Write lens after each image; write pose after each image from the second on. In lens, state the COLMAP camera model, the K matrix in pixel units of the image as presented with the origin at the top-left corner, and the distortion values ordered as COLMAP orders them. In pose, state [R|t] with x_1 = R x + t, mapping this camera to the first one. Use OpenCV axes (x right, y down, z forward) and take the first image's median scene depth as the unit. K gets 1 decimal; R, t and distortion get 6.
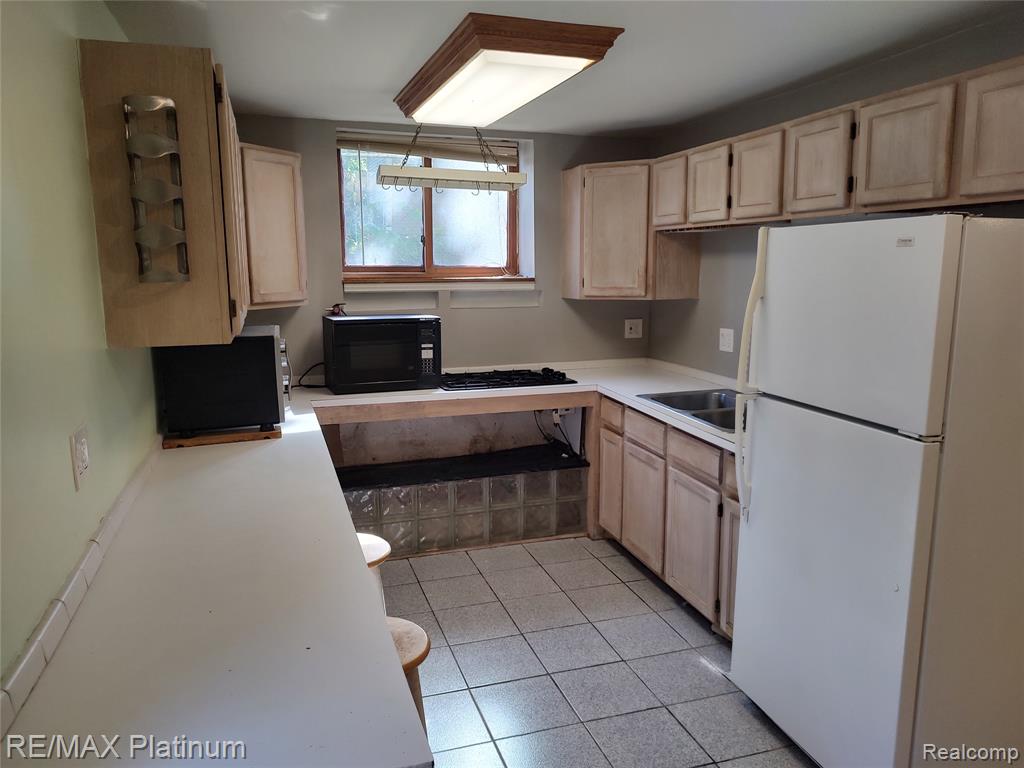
lens RADIAL K [[707.3, 0, 505.0], [0, 707.3, 381.6], [0, 0, 1]] dist [0.009115, -0.002762]
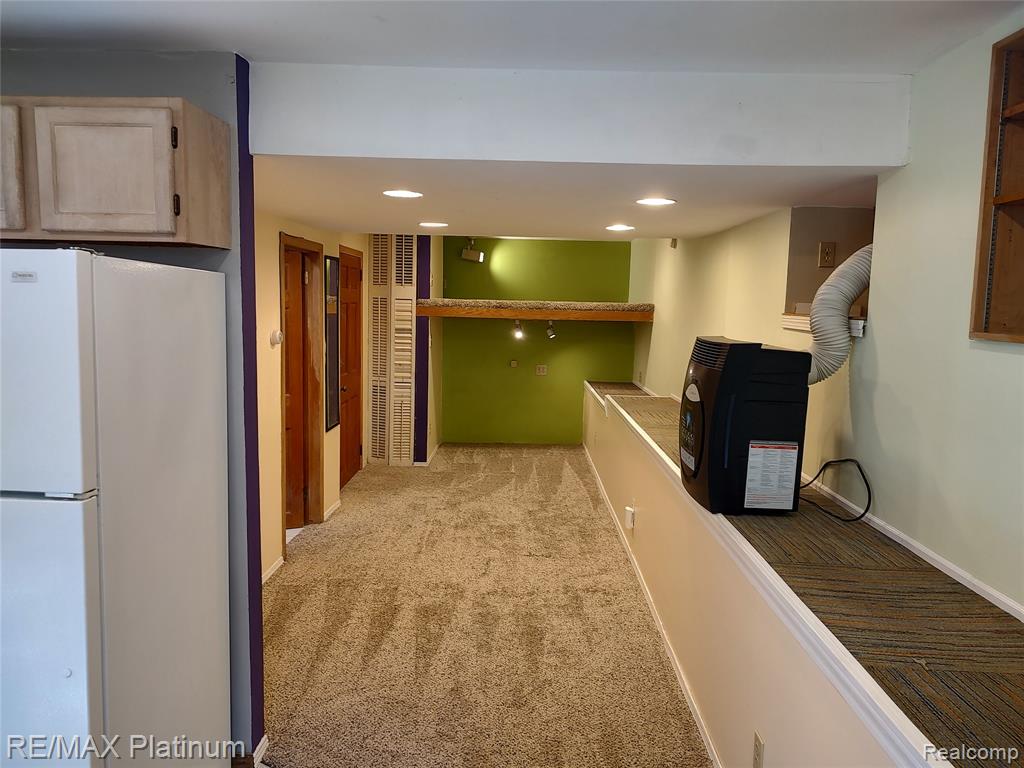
lens RADIAL K [[707.3, 0, 509.9], [0, 707.3, 388.0], [0, 0, 1]] dist [0.009115, -0.002762]
pose [[0.337814, -0.093662, 0.936541, -0.148661], [0.134264, 0.989656, 0.050544, -0.077061], [-0.931587, 0.108669, 0.346895, 0.462467]]
